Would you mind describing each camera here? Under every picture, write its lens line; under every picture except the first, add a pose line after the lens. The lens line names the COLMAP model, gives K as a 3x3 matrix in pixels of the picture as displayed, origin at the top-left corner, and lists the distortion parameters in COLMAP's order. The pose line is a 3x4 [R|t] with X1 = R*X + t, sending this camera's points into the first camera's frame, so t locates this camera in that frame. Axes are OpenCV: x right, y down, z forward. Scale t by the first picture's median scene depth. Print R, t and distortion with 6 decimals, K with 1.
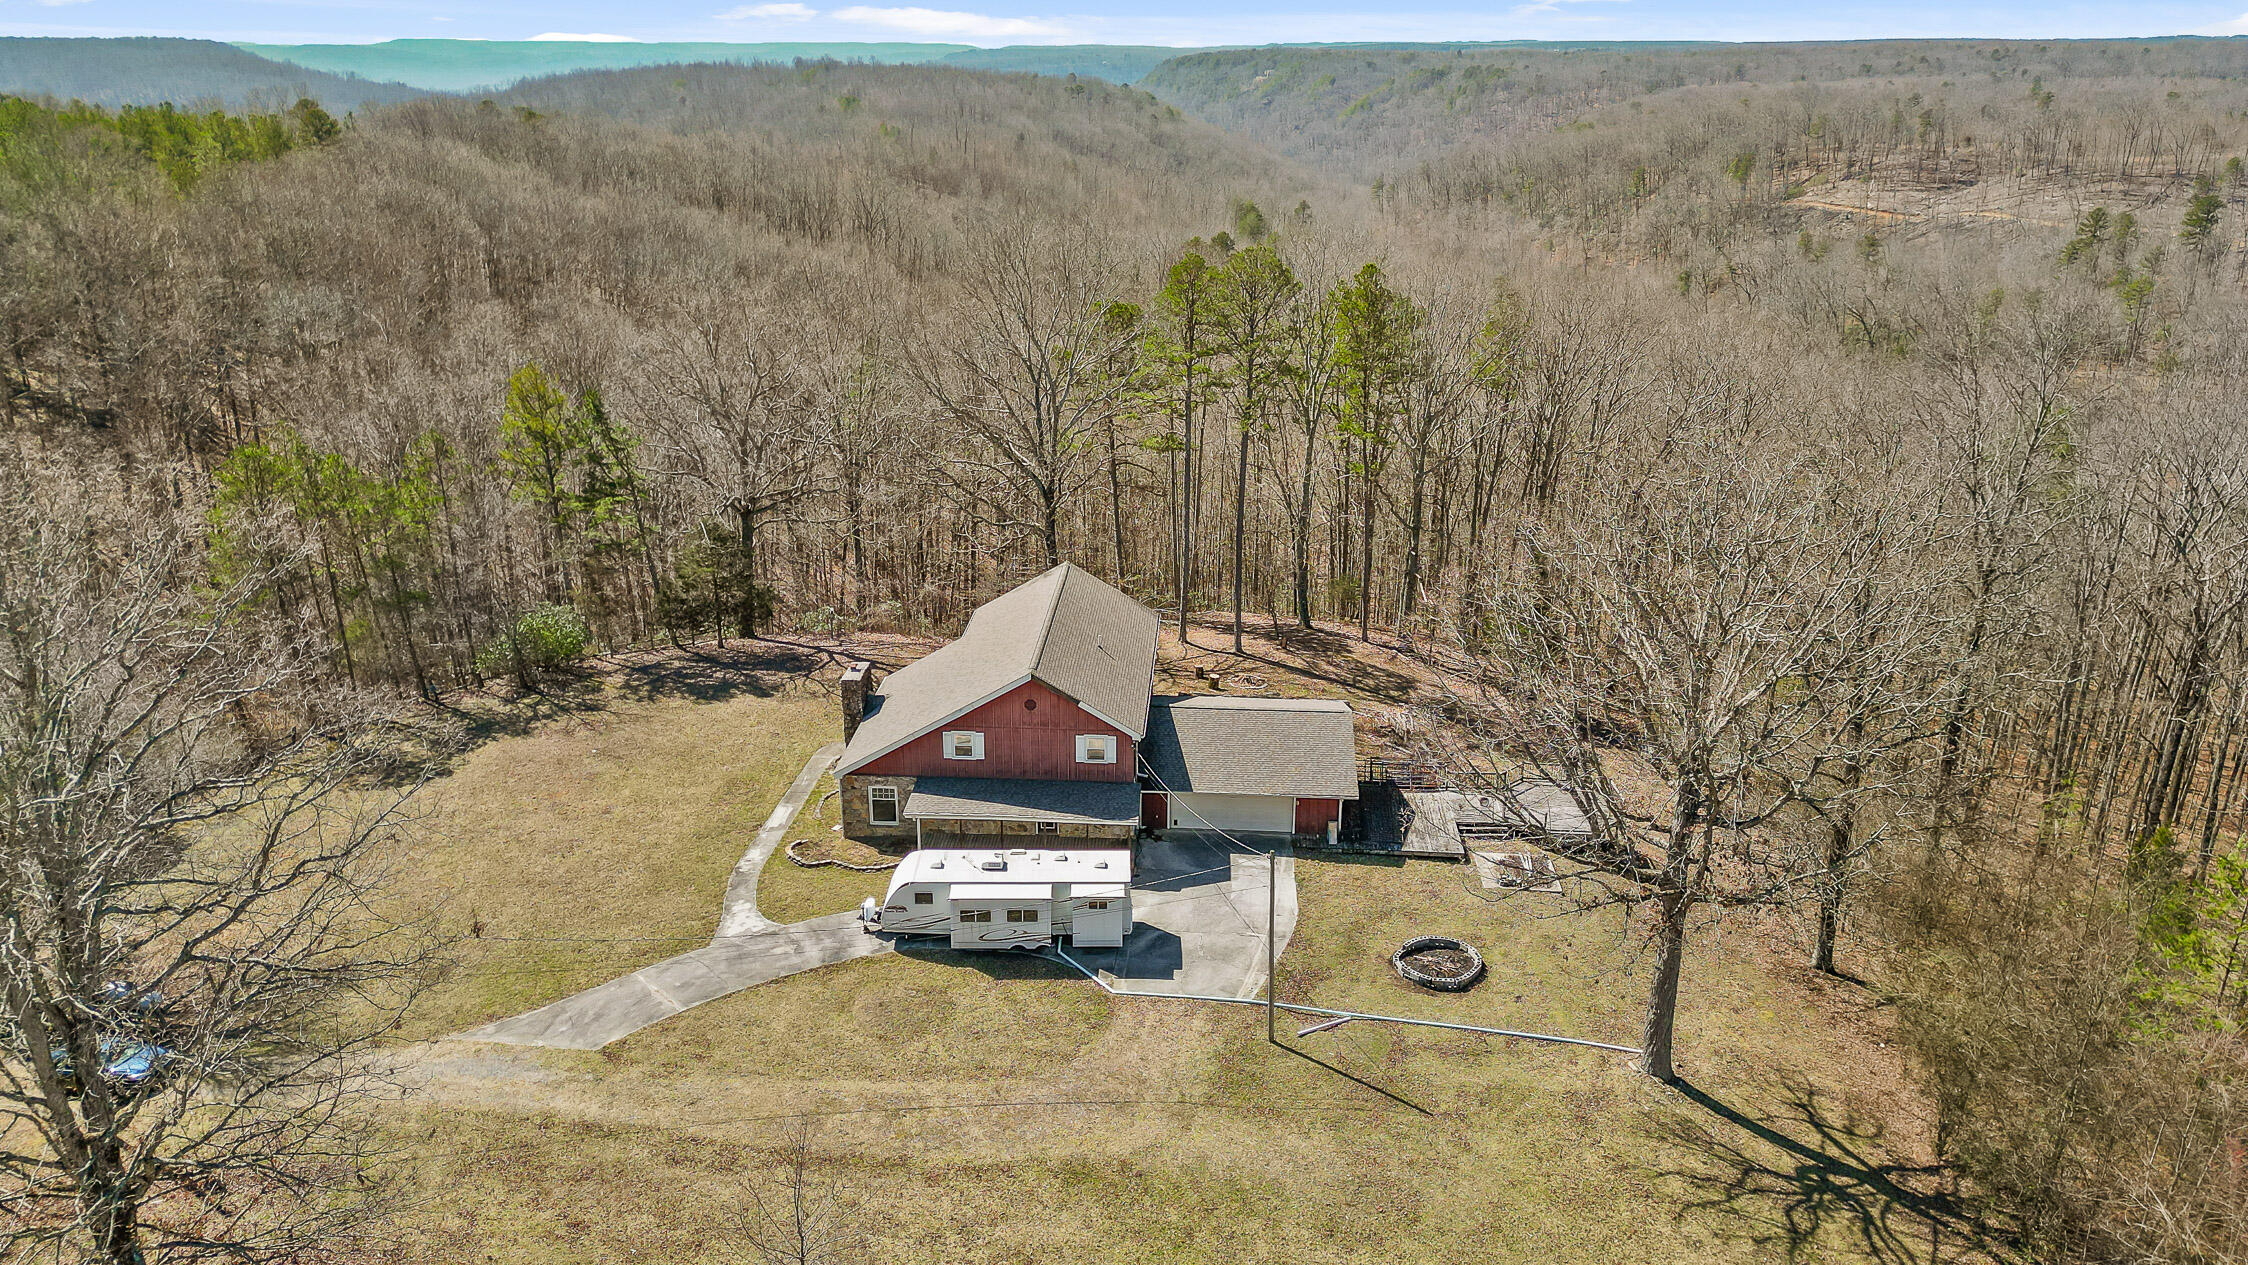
lens RADIAL K [[1559.5, 0, 1116.1], [0, 1559.5, 637.6], [0, 0, 1]] dist [0.042586, -0.046499]
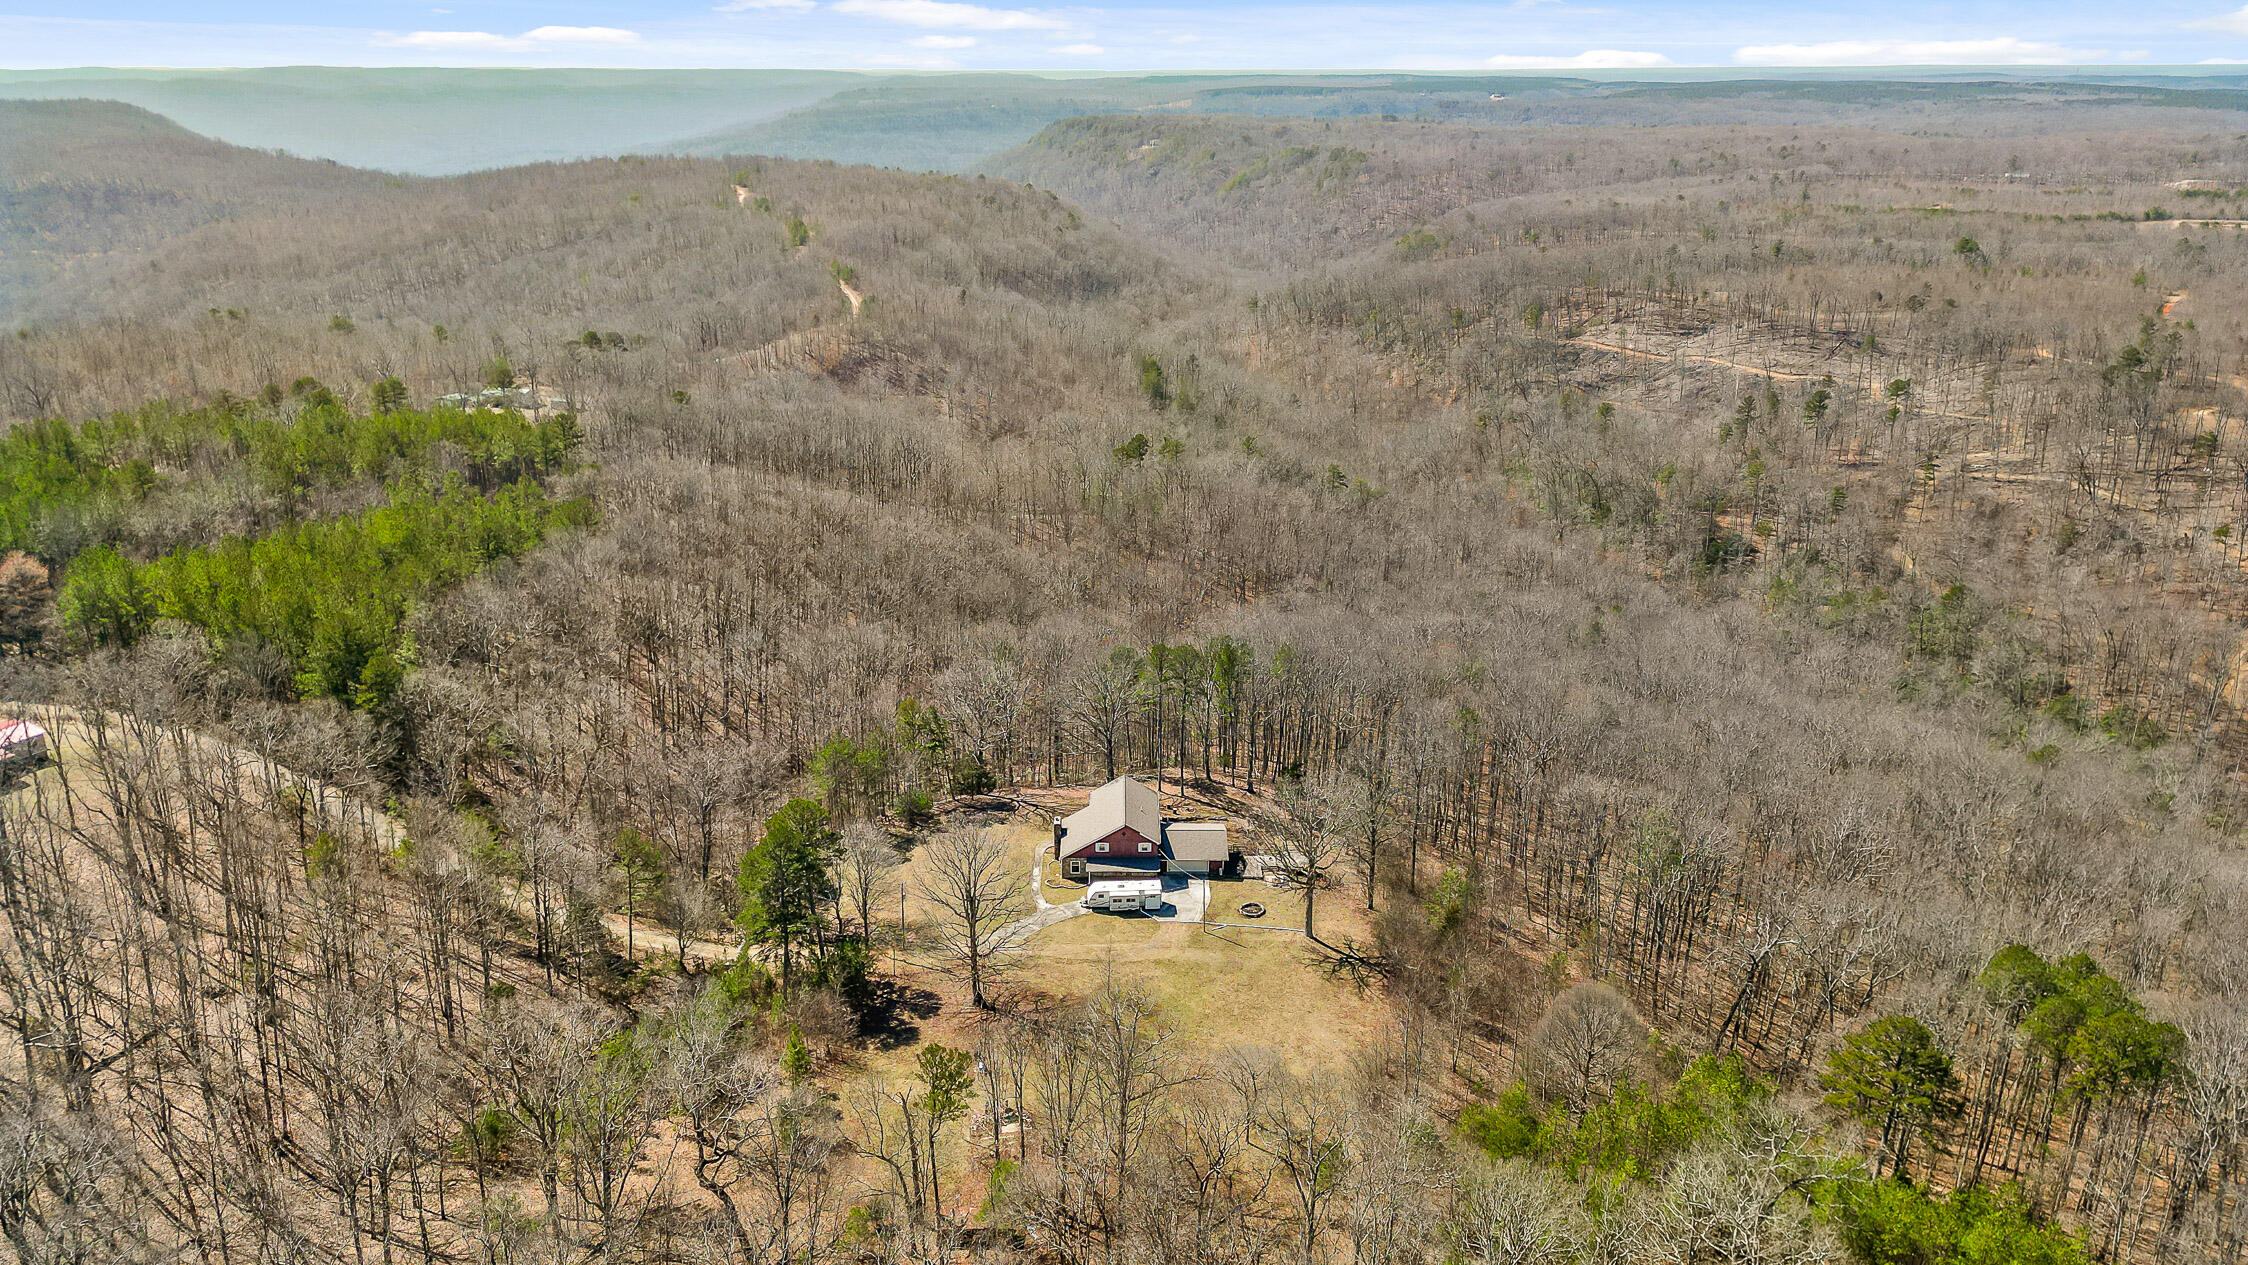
lens RADIAL K [[1559.5, 0, 1122.2], [0, 1559.5, 632.3], [0, 0, 1]] dist [0.042586, -0.046499]
pose [[0.997193, -0.022038, 0.071562, -0.242017], [0.022886, 0.999677, -0.011046, -0.289778], [-0.071295, 0.012653, 0.997375, -1.886848]]
